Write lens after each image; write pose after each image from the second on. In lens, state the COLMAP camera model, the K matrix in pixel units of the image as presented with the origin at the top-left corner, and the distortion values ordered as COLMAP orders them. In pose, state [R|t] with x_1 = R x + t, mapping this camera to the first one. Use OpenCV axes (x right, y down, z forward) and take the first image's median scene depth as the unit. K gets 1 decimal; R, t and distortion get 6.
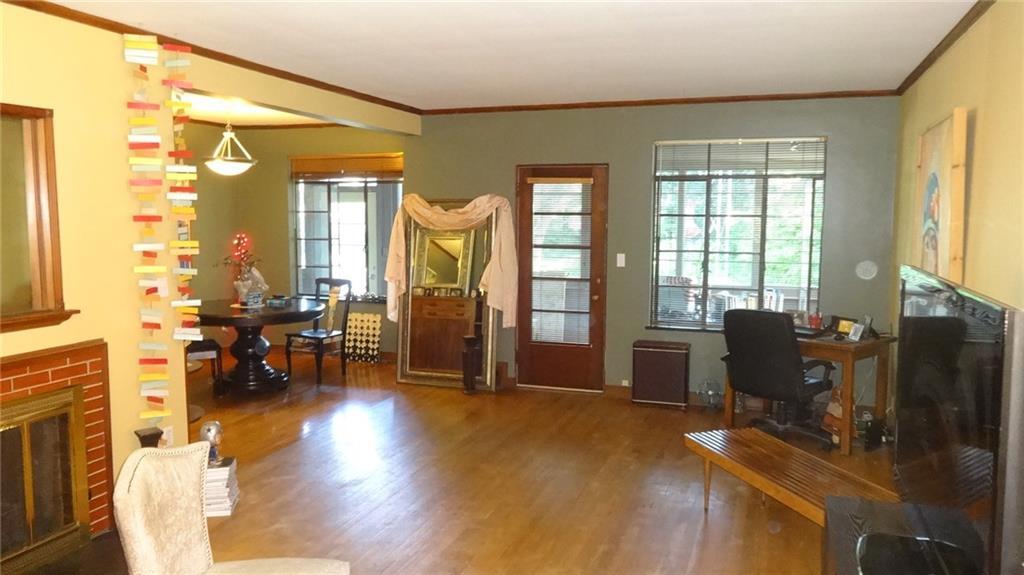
lens RADIAL K [[768.0, 0, 512.0], [0, 768.0, 287.5], [0, 0, 1]] dist [-0.001585, -0.000024]
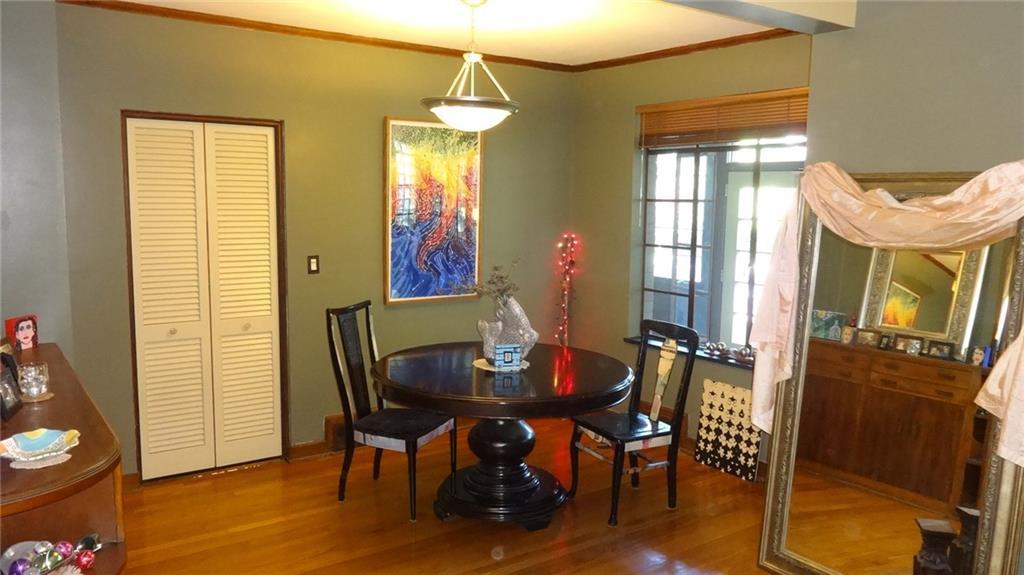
lens RADIAL K [[768.0, 0, 512.0], [0, 768.0, 287.5], [0, 0, 1]] dist [-0.001585, -0.000024]
pose [[0.816532, 0.077441, -0.572083, -0.014850], [-0.070173, 0.996928, 0.034794, -0.045183], [0.573020, 0.011734, 0.819457, 0.458559]]
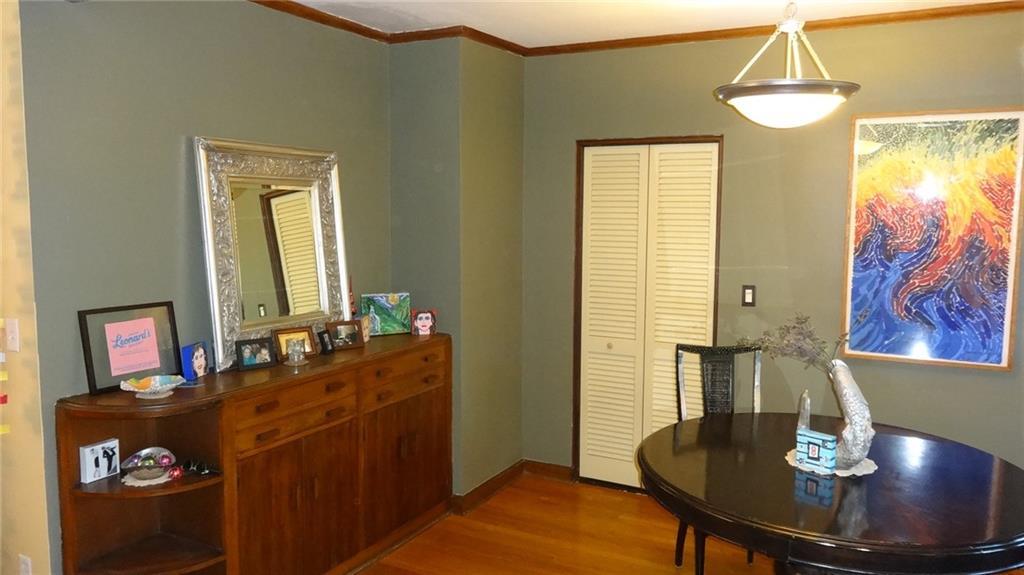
lens RADIAL K [[768.0, 0, 512.0], [0, 768.0, 287.5], [0, 0, 1]] dist [-0.001585, -0.000024]
pose [[-0.150690, 0.098473, -0.983664, 0.047180], [-0.106719, 0.987591, 0.115214, -0.077547], [0.982804, 0.122337, -0.138311, 0.752466]]
